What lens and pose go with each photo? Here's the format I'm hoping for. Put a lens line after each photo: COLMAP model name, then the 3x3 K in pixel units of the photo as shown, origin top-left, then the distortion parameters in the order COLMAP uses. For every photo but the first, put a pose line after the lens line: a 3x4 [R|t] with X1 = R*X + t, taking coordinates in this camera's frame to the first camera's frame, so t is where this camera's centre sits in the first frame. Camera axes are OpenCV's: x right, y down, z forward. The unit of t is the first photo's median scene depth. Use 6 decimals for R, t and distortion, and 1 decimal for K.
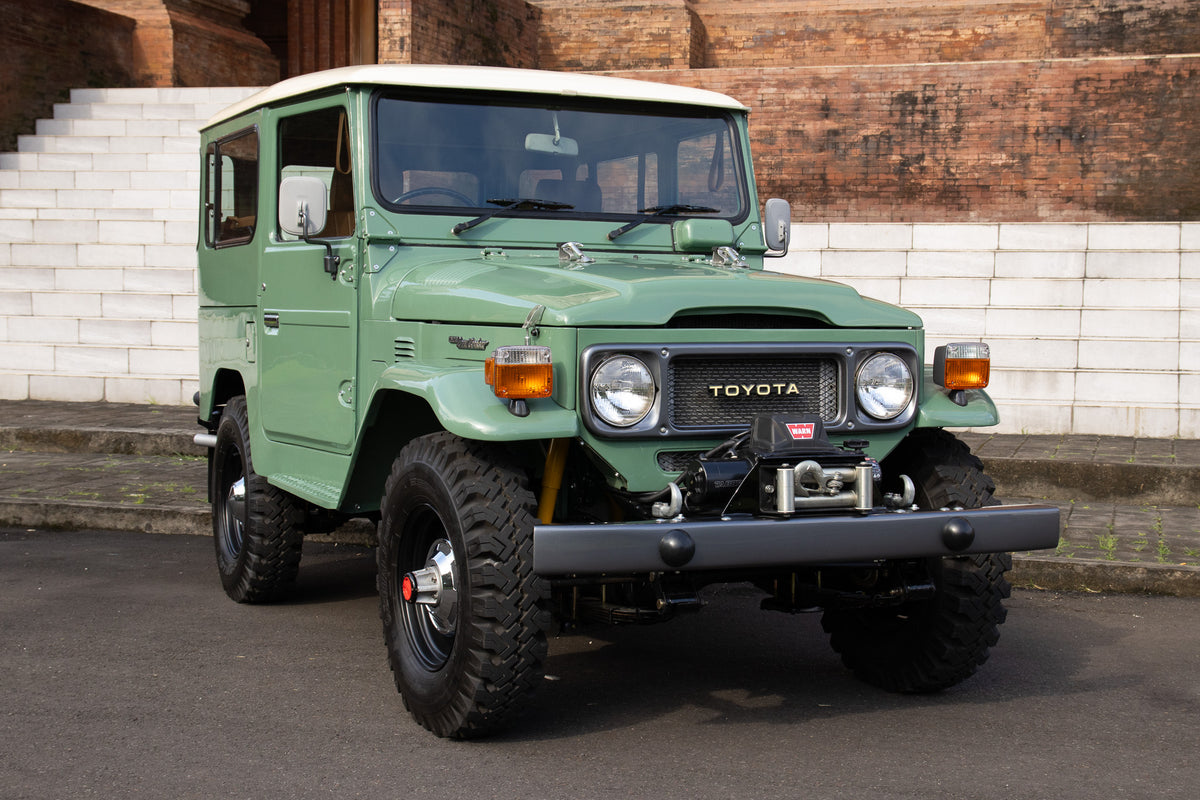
lens RADIAL K [[1794.1, 0, 631.8], [0, 1794.1, 416.2], [0, 0, 1]] dist [0.119507, 0.000000]
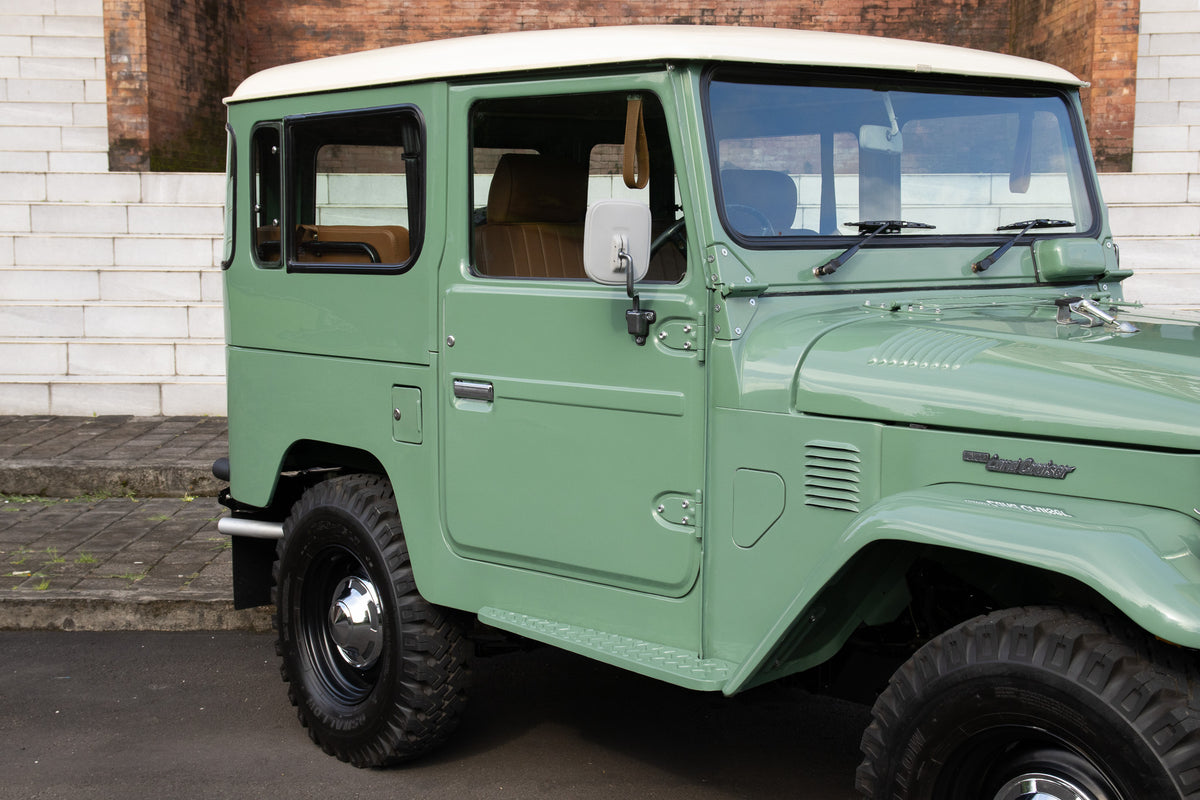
lens RADIAL K [[1794.1, 0, 603.5], [0, 1794.1, 416.7], [0, 0, 1]] dist [0.119507, 0.000000]
pose [[0.967797, -0.042626, 0.248096, -0.125508], [0.029538, 0.997980, 0.056240, -0.031257], [-0.249992, -0.047101, 0.967102, 0.121511]]
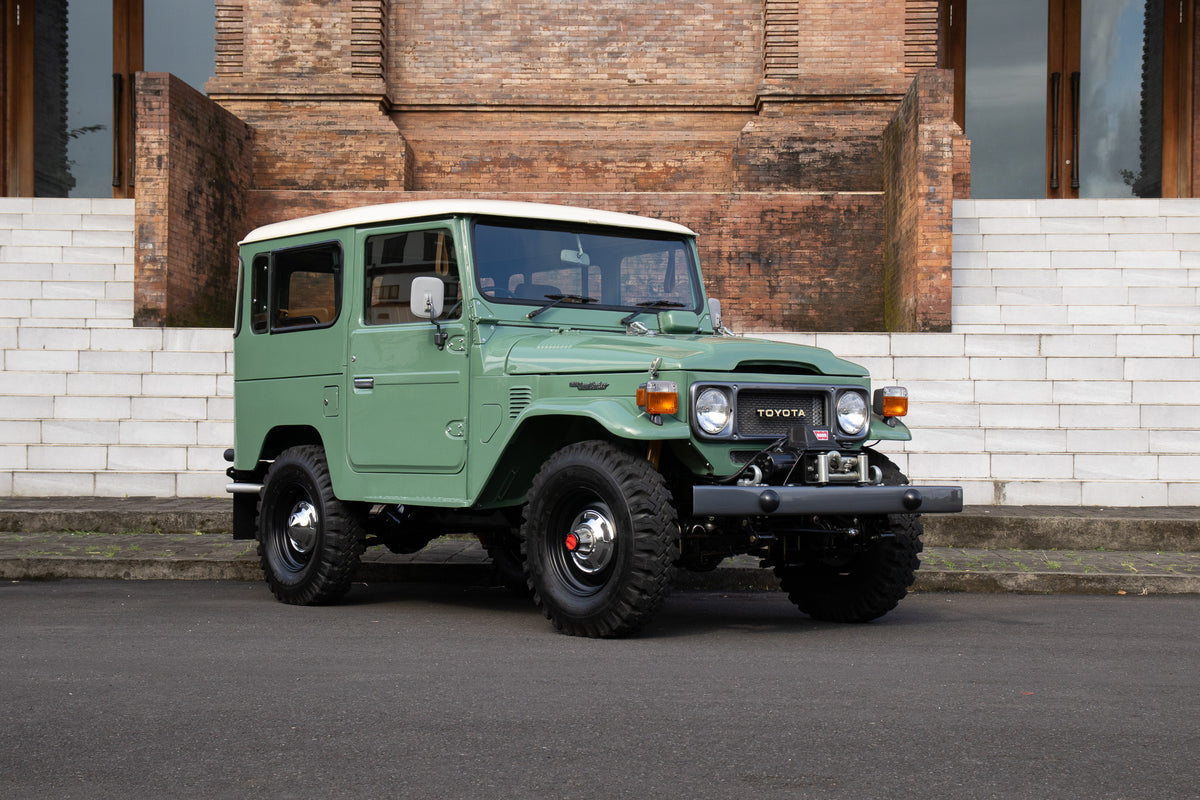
lens RADIAL K [[2089.7, 0, 596.5], [0, 2089.7, 412.9], [0, 0, 1]] dist [0.190748, 0.000000]
pose [[0.973313, -0.001819, 0.229476, -0.151564], [0.020229, 0.996756, -0.077901, 0.037094], [-0.228590, 0.080464, 0.970192, -0.220038]]
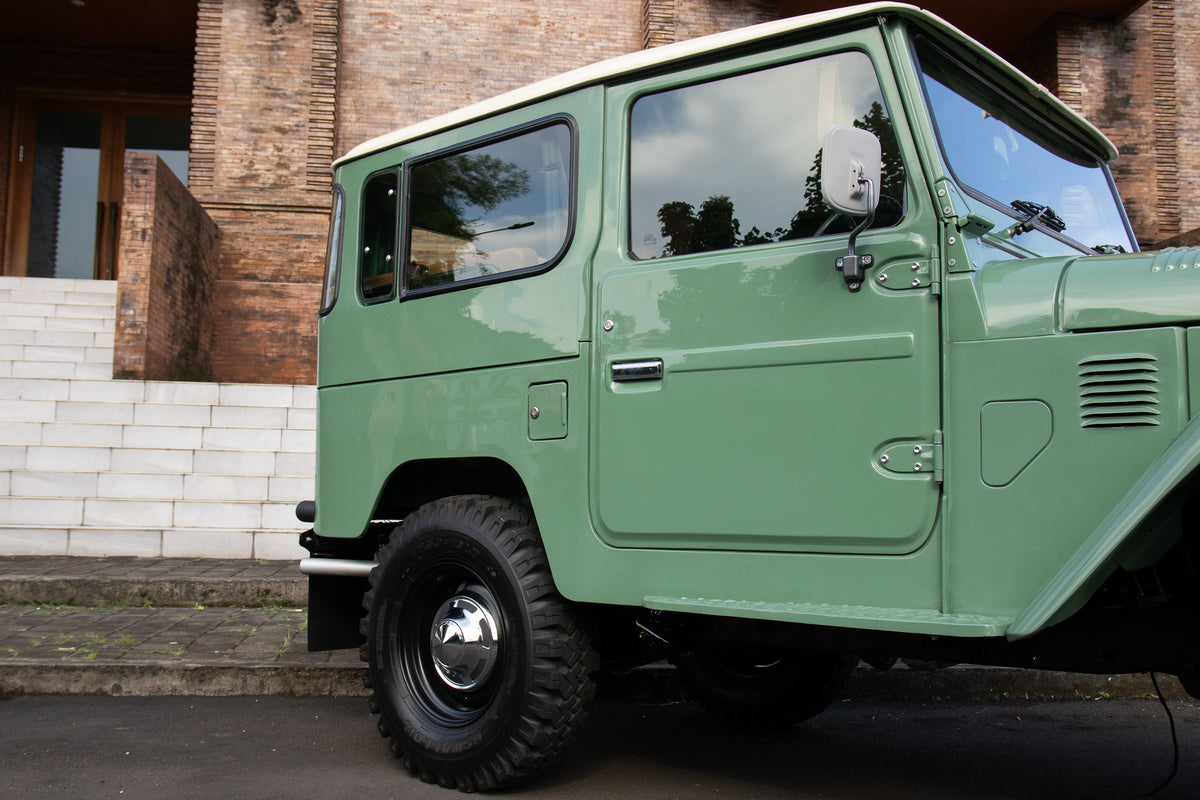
lens RADIAL K [[1177.8, 0, 571.6], [0, 1177.8, 395.9], [0, 0, 1]] dist [-0.018984, 0.000000]
pose [[0.919265, 0.037846, 0.391815, -0.154289], [0.024161, 0.988066, -0.152124, 0.009412], [-0.392896, 0.149309, 0.907381, 0.233604]]
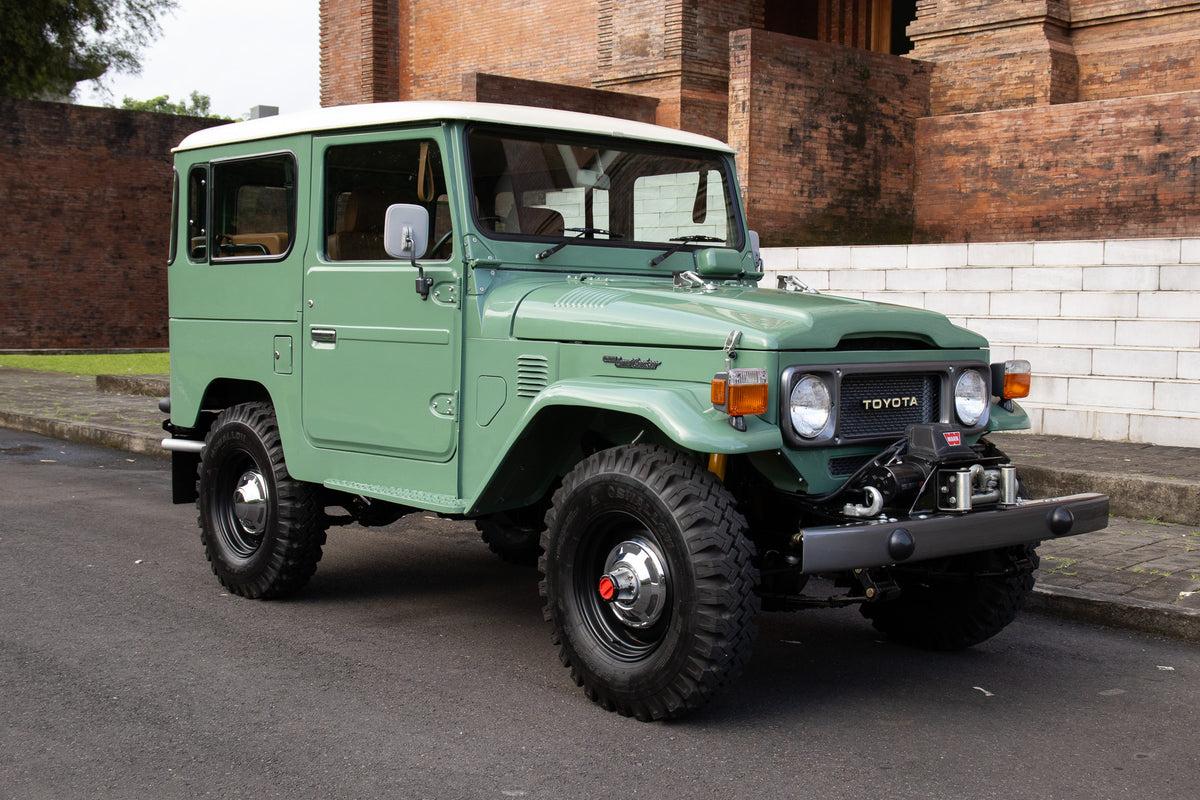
lens RADIAL K [[1534.2, 0, 570.7], [0, 1534.2, 434.3], [0, 0, 1]] dist [0.031470, 0.000000]
pose [[0.843227, 0.042546, -0.535871, 0.326185], [-0.036842, 0.999093, 0.021352, 0.001281], [0.536294, 0.001738, 0.844030, 0.039927]]
